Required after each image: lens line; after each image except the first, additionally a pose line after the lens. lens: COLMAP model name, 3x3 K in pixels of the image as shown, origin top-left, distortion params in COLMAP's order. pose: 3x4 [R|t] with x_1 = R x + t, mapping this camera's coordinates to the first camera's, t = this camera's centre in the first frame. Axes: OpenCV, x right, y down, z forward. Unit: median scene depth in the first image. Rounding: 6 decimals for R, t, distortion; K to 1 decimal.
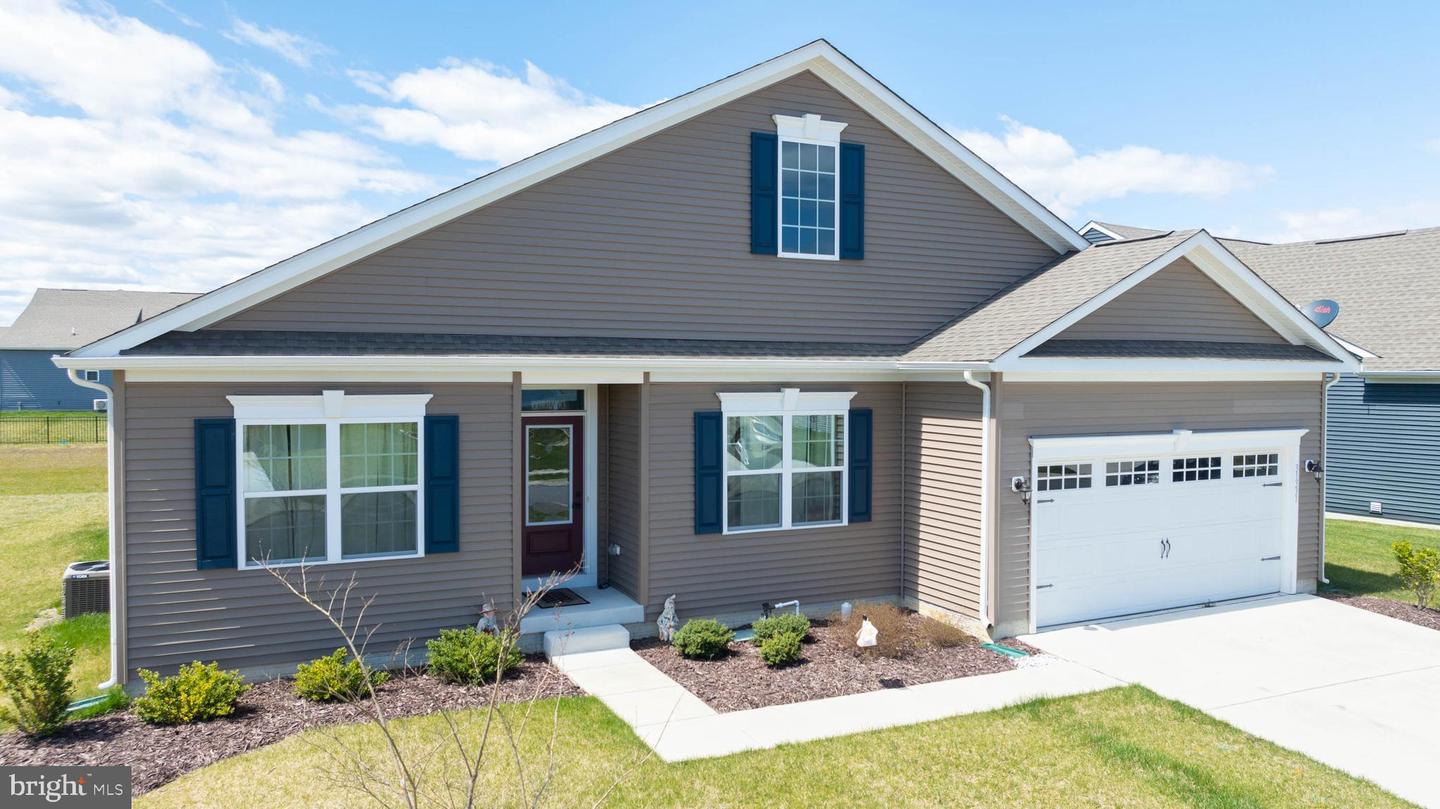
lens RADIAL K [[989.5, 0, 719.1], [0, 989.5, 409.2], [0, 0, 1]] dist [-0.010585, -0.000363]
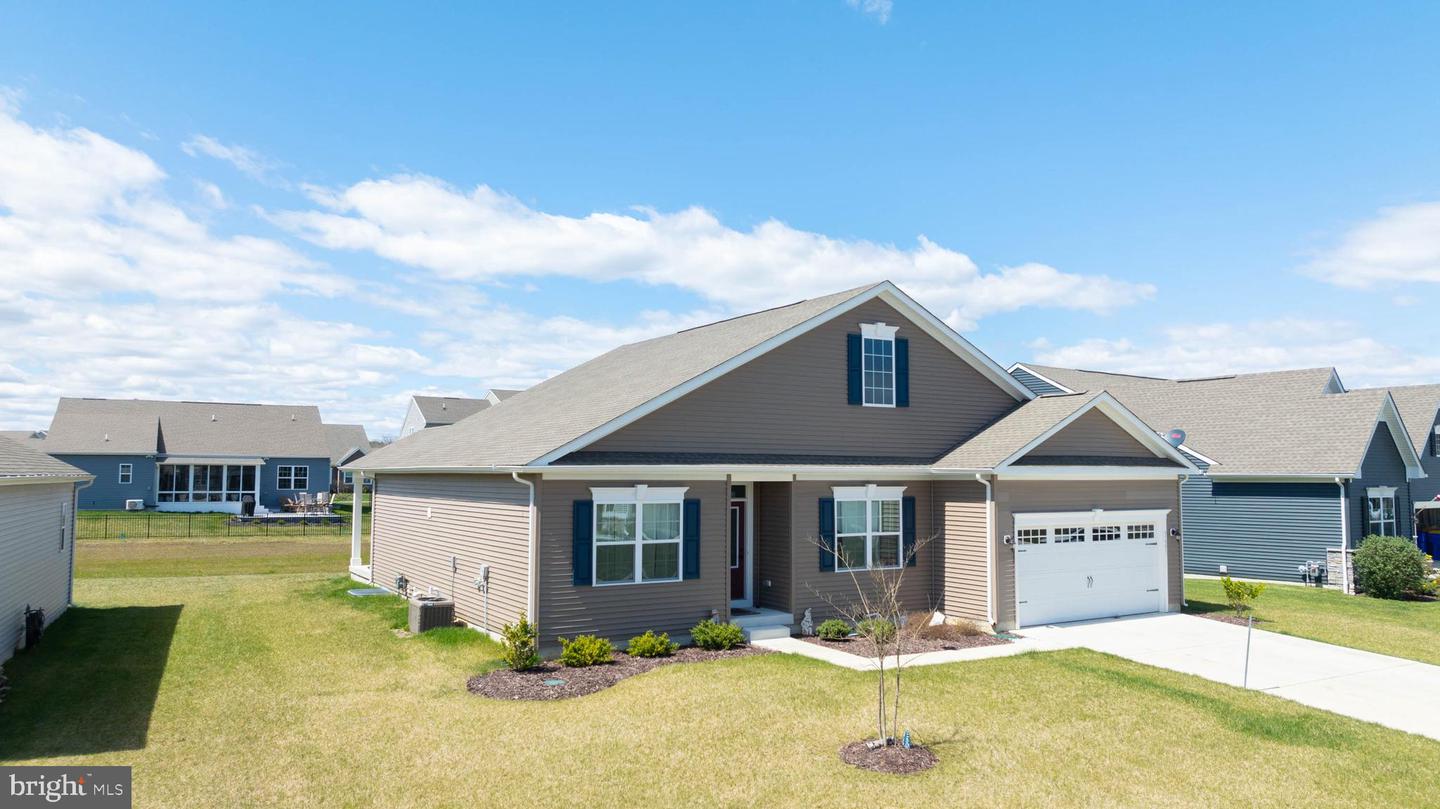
lens RADIAL K [[1015.2, 0, 720.0], [0, 1015.2, 404.5], [0, 0, 1]] dist [-0.011543, -0.004715]
pose [[0.995254, 0.006771, 0.097072, -0.346642], [0.003638, 0.994290, -0.106649, 0.026582], [-0.097240, 0.106496, 0.989547, -0.679065]]
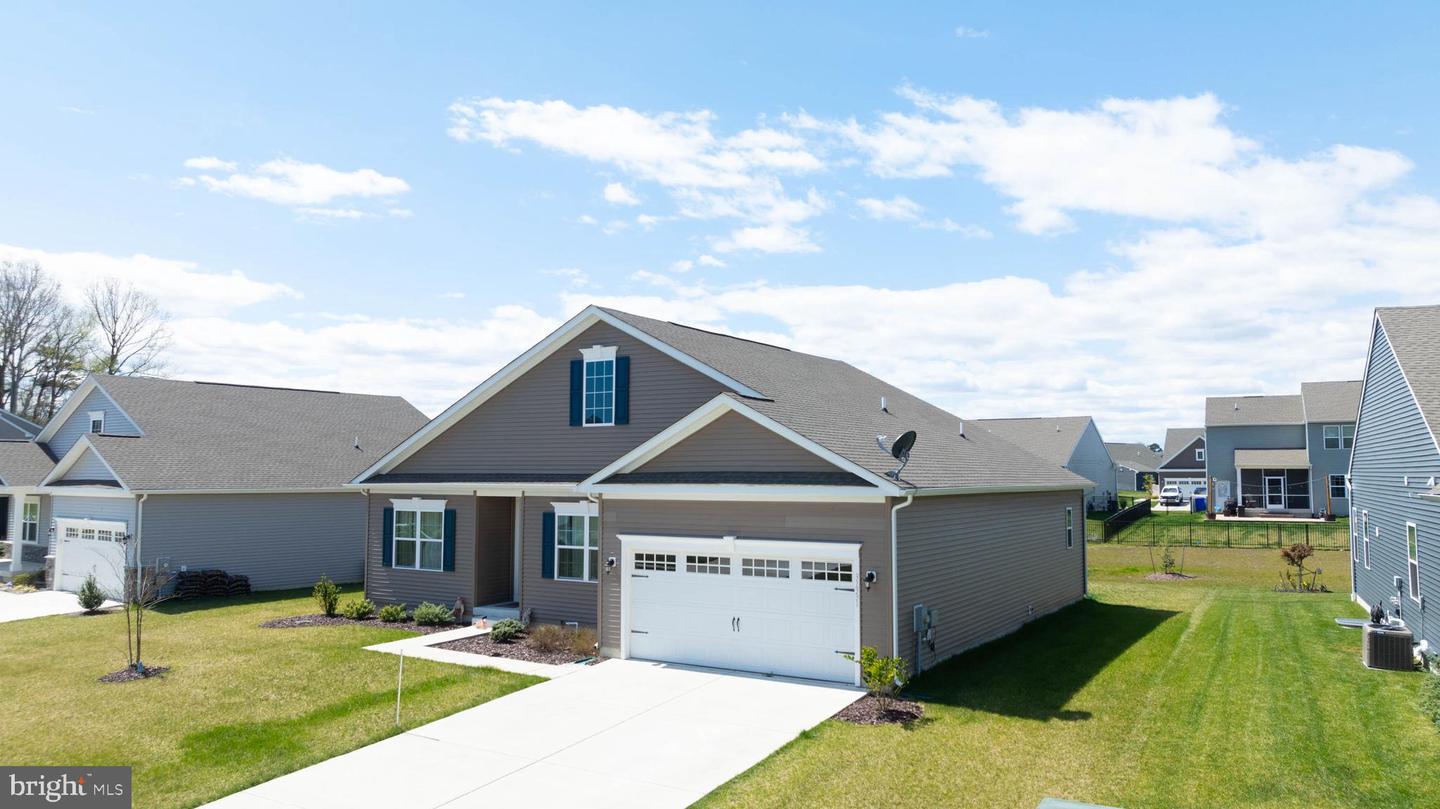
lens RADIAL K [[1015.5, 0, 723.9], [0, 1015.5, 397.5], [0, 0, 1]] dist [-0.018448, -0.002669]
pose [[0.541987, -0.067249, -0.837692, 1.722484], [-0.032085, 0.994411, -0.100590, -0.029614], [0.839774, 0.081396, 0.536800, 0.222803]]
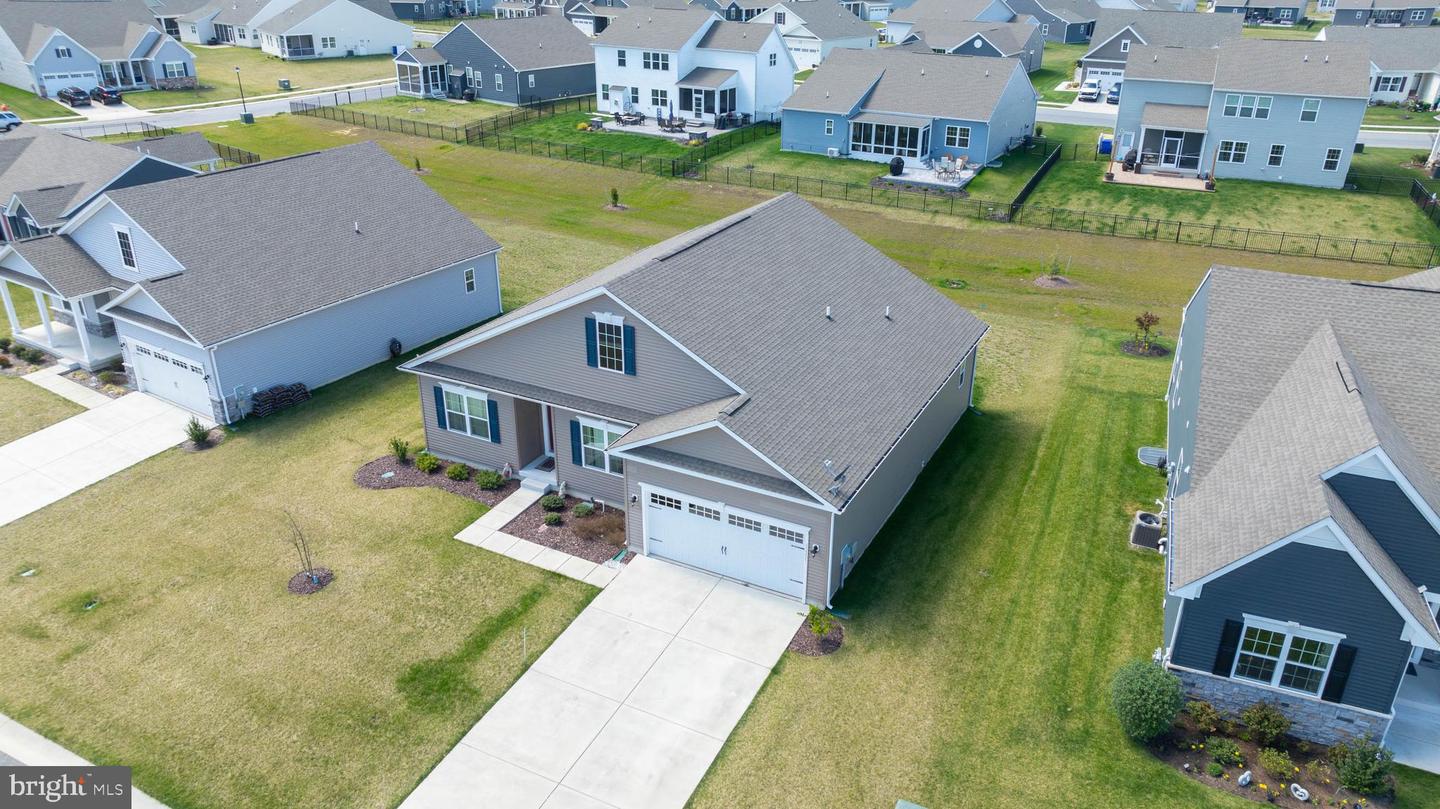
lens RADIAL K [[1015.2, 0, 720.0], [0, 1015.2, 404.5], [0, 0, 1]] dist [-0.011543, -0.004715]
pose [[0.601212, 0.336503, -0.724783, 1.970075], [-0.034763, 0.917166, 0.396987, -1.022878], [0.798333, -0.213478, 0.563109, -0.131645]]
